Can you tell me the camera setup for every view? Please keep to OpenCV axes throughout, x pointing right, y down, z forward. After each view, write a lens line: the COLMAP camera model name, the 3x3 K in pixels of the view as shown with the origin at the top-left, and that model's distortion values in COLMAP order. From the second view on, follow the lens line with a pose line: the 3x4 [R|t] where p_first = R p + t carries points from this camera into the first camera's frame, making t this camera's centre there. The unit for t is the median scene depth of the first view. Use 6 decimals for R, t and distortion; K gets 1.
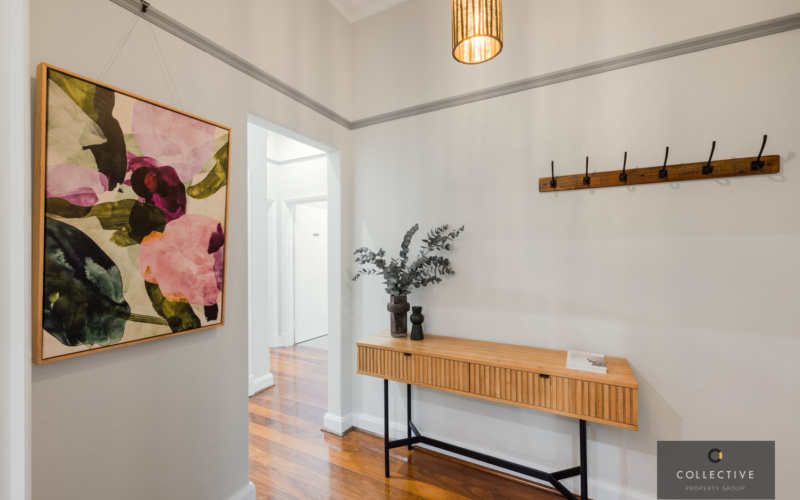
lens RADIAL K [[328.0, 0, 398.5], [0, 328.0, 246.7], [0, 0, 1]] dist [0.002487, -0.000093]
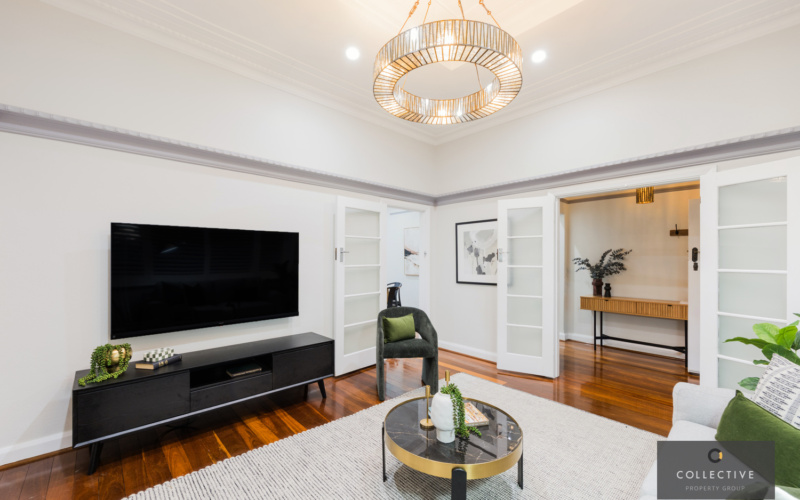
lens RADIAL K [[328.0, 0, 402.4], [0, 328.0, 254.2], [0, 0, 1]] dist [0.002487, -0.000093]
pose [[0.949212, 0.010141, -0.314475, -0.596773], [-0.010568, 0.999944, 0.000348, -0.011625], [0.314461, 0.002993, 0.949266, -1.685730]]
